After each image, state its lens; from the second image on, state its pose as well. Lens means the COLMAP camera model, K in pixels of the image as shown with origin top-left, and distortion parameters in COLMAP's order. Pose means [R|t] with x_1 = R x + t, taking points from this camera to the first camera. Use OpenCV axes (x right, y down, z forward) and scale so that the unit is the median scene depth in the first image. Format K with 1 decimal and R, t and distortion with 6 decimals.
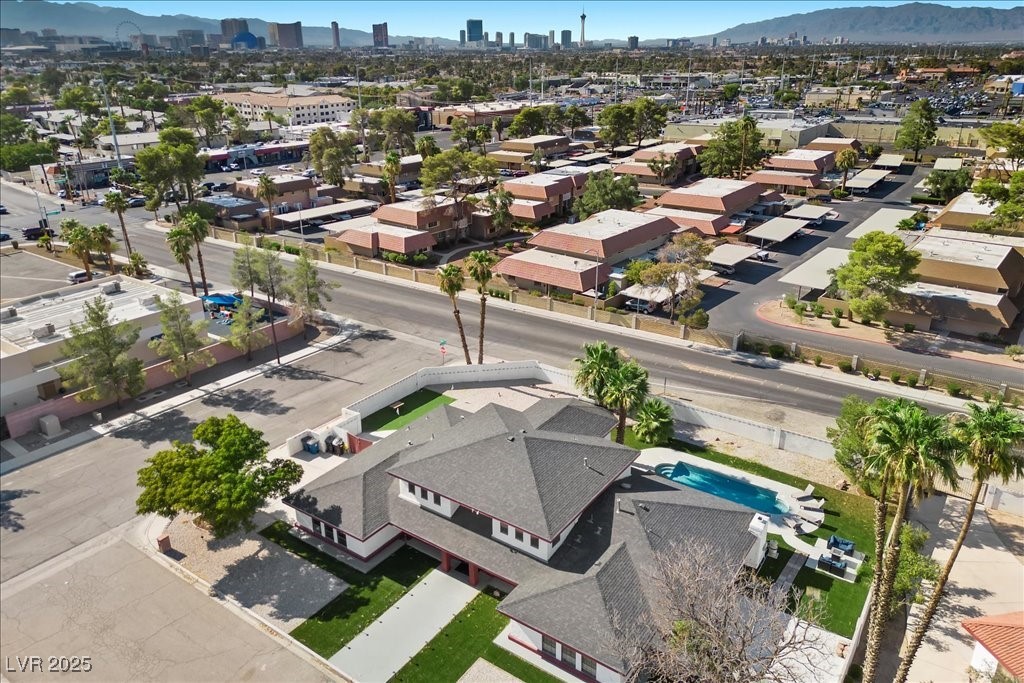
lens RADIAL K [[713.8, 0, 512.0], [0, 713.8, 341.5], [0, 0, 1]] dist [0.040588, -0.000668]
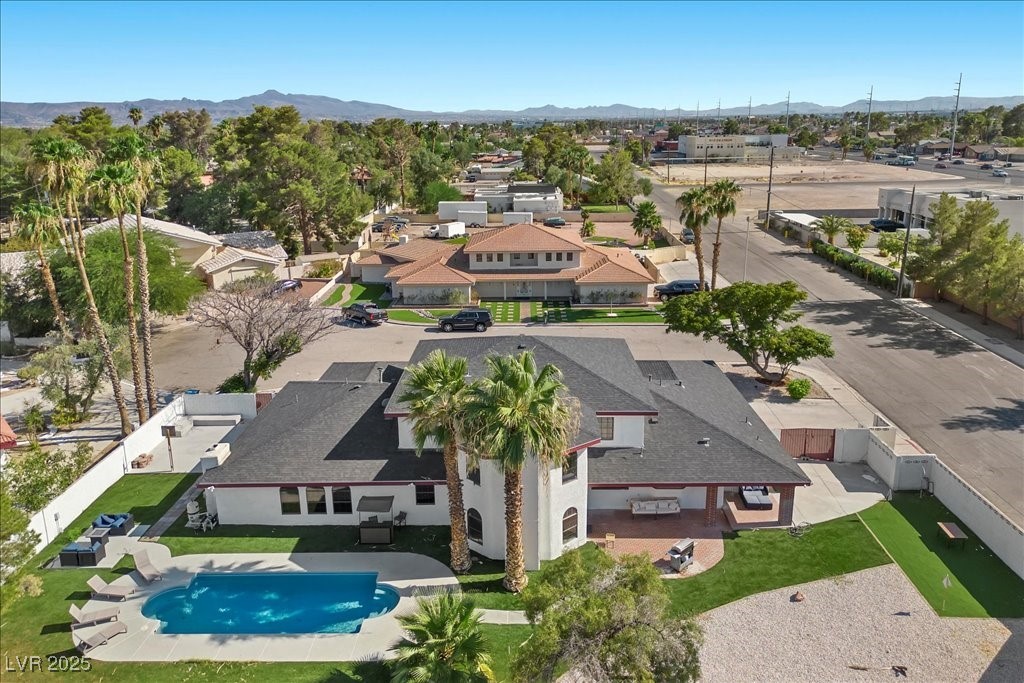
lens RADIAL K [[713.8, 0, 512.0], [0, 713.8, 341.5], [0, 0, 1]] dist [0.040588, -0.000668]
pose [[-0.838269, 0.172684, -0.517189, 0.315570], [-0.189732, 0.796869, 0.573586, -0.234318], [0.511181, 0.578947, -0.635227, 1.086393]]
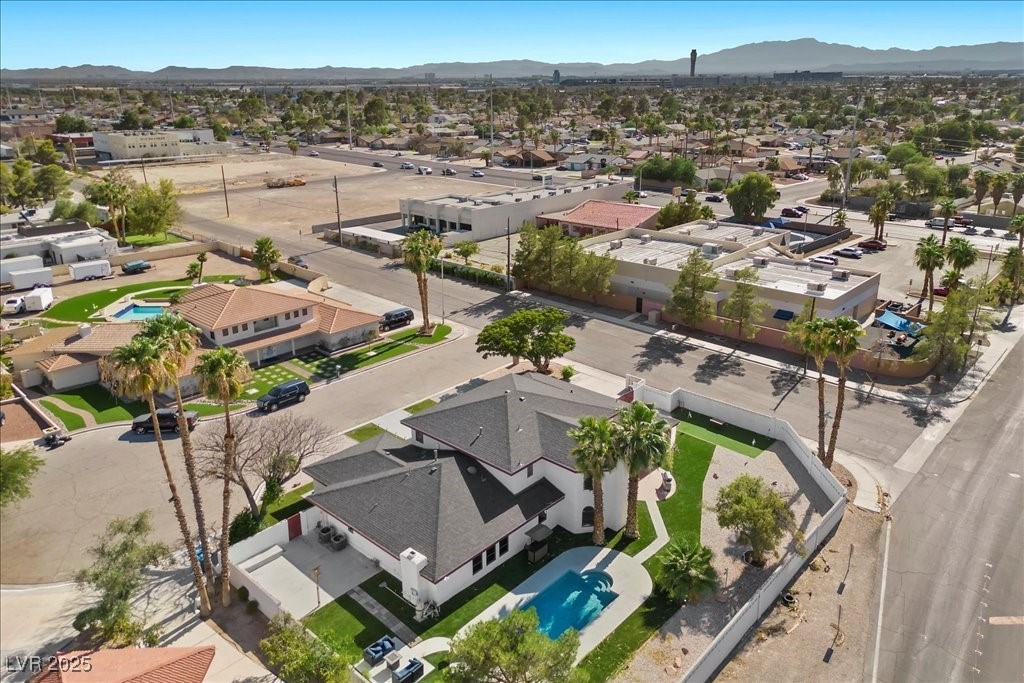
lens RADIAL K [[713.8, 0, 512.0], [0, 713.8, 341.5], [0, 0, 1]] dist [0.040588, -0.000668]
pose [[-0.137638, 0.340929, -0.929959, 0.757658], [-0.369755, 0.853334, 0.367563, -0.261704], [0.918878, 0.394447, 0.008609, 0.689946]]
